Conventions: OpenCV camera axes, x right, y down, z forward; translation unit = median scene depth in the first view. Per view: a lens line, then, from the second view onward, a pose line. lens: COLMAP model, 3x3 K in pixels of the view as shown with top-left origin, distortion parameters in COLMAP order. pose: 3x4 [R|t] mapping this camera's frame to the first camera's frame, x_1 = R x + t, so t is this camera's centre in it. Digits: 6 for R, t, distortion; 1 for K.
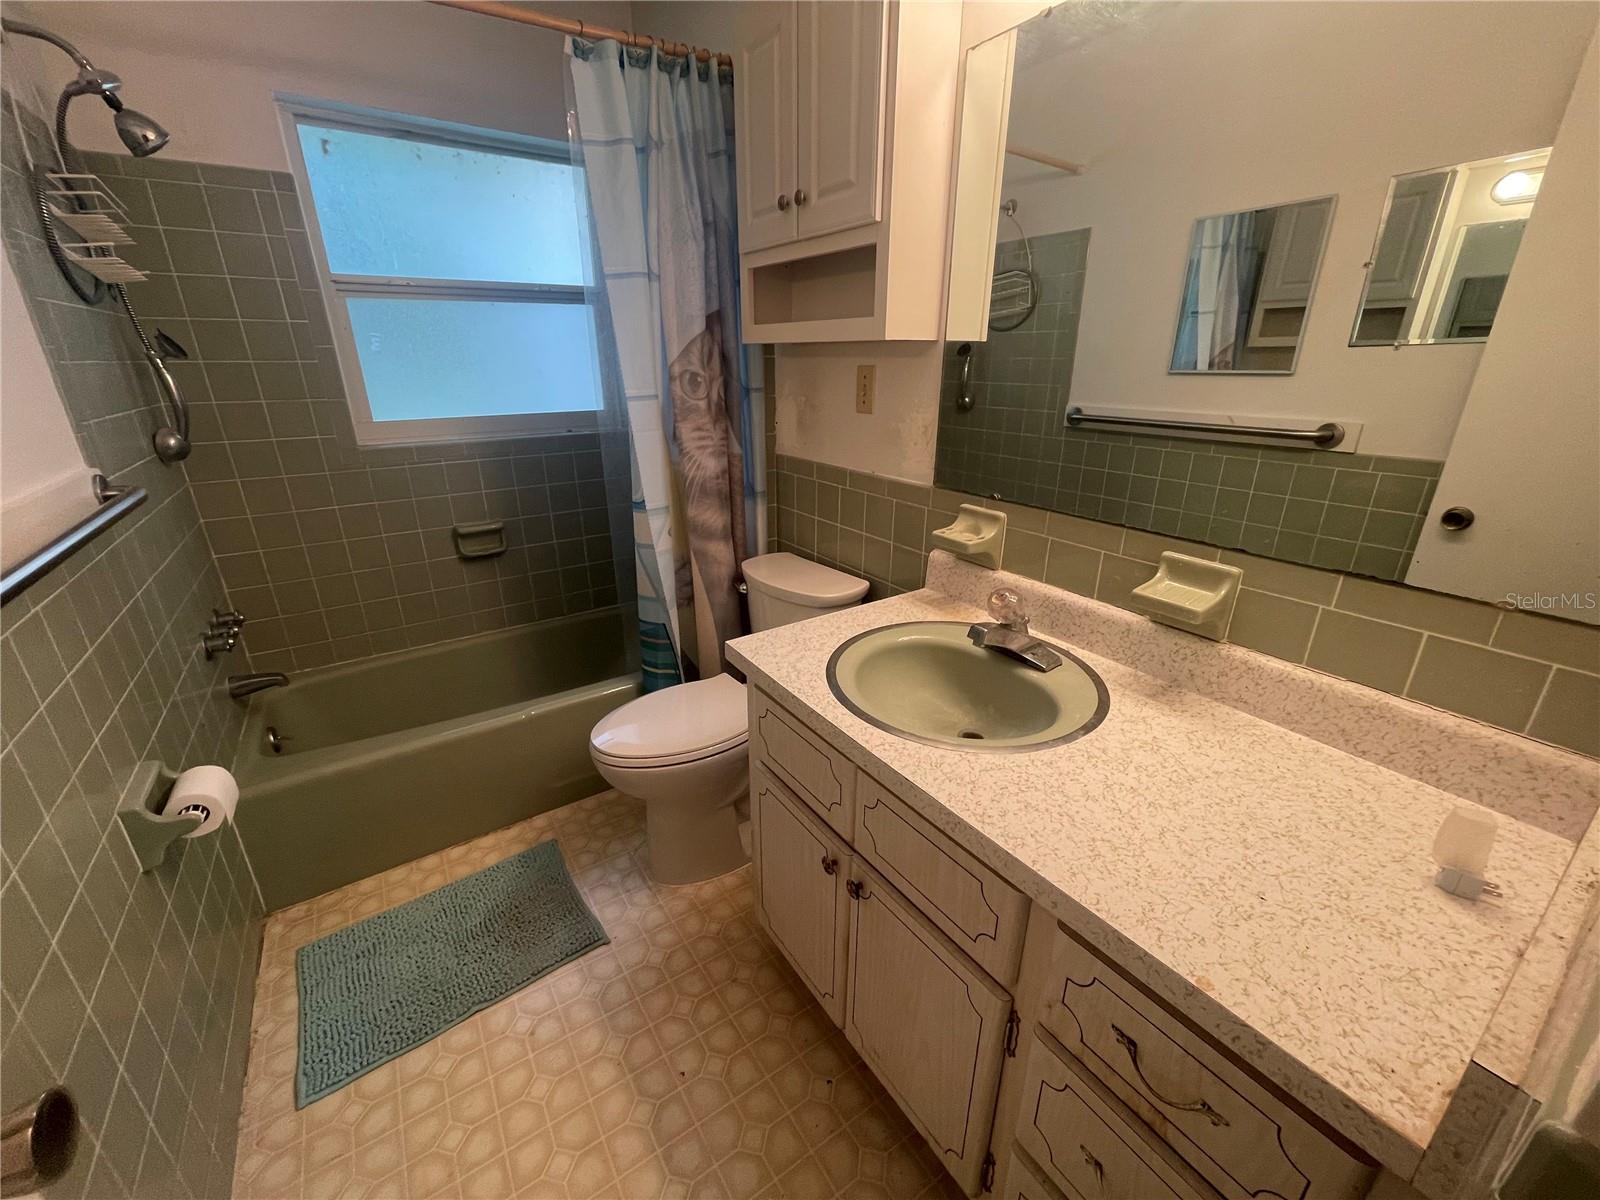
lens RADIAL K [[649.5, 0, 793.3], [0, 649.5, 600.7], [0, 0, 1]] dist [0.000414, -0.000045]
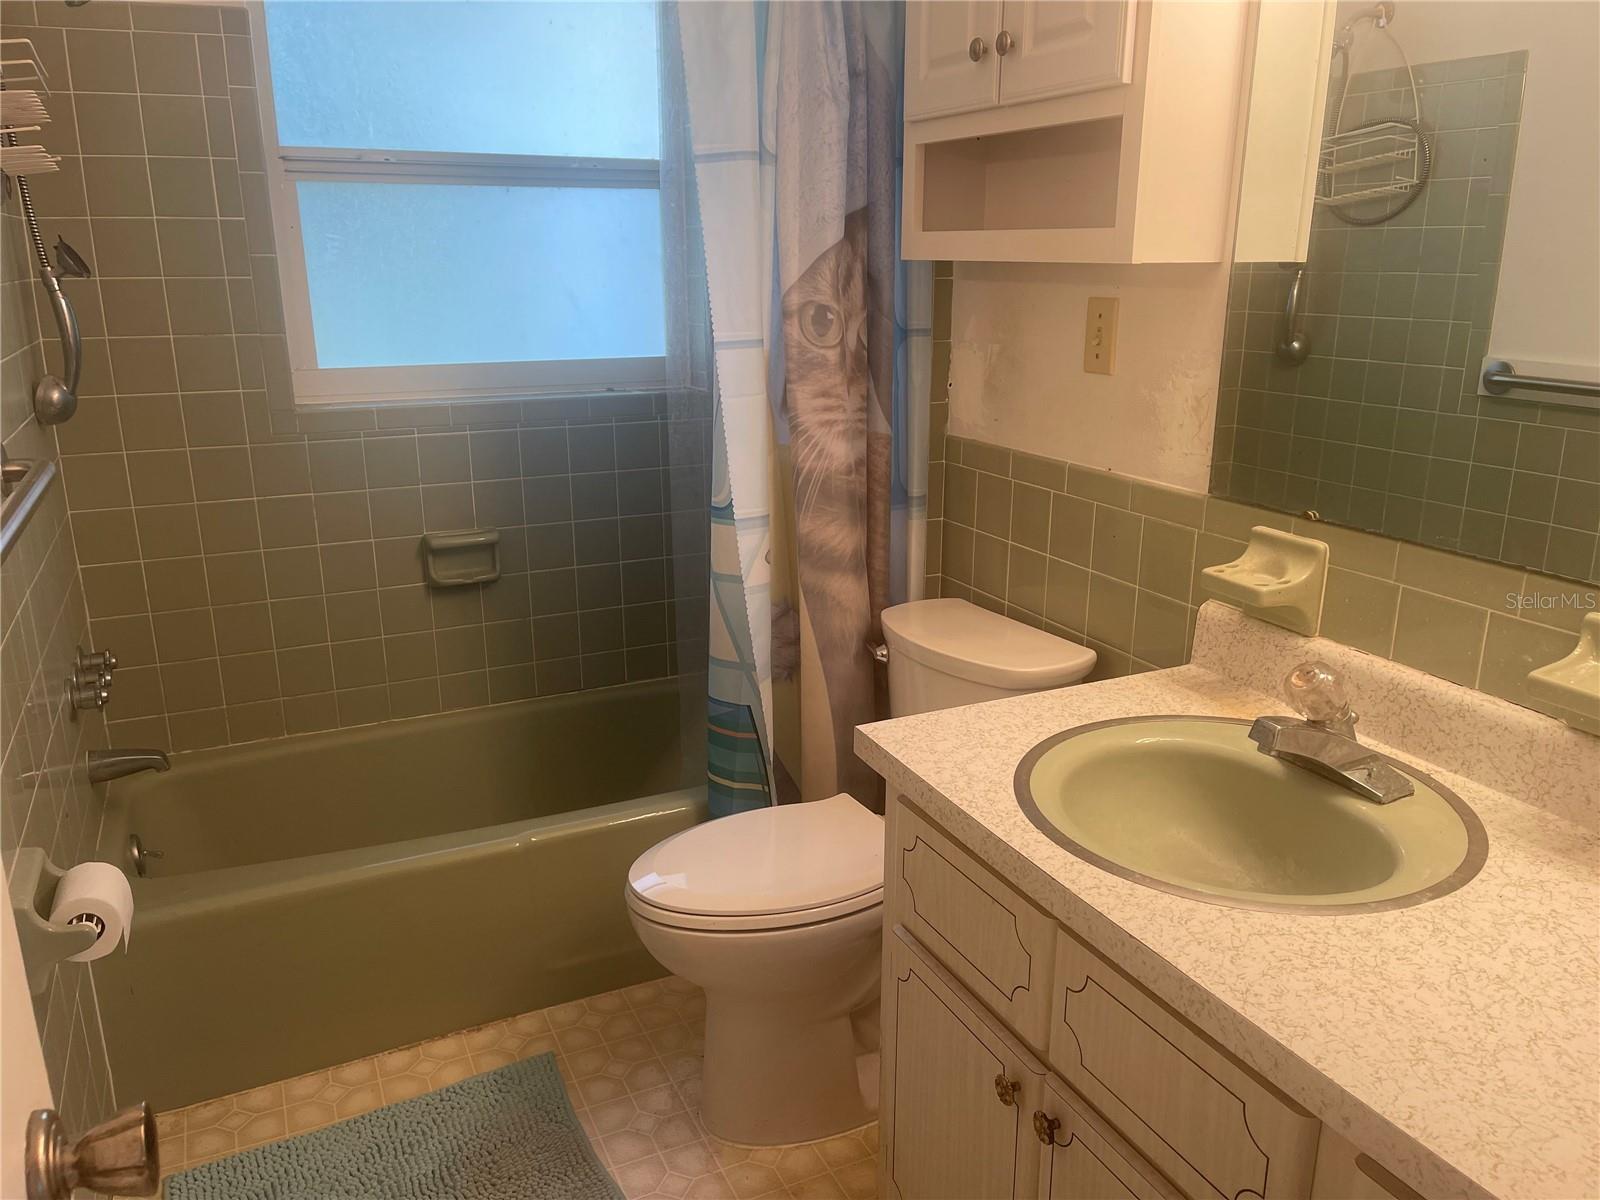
lens RADIAL K [[1211.8, 0, 800.0], [0, 1211.8, 600.0], [0, 0, 1]] dist [0.064065, -0.085335]
pose [[0.989690, 0.043080, -0.136594, -0.000970], [-0.054131, 0.995463, -0.078250, 0.027893], [0.132603, 0.084838, 0.987532, -0.152026]]
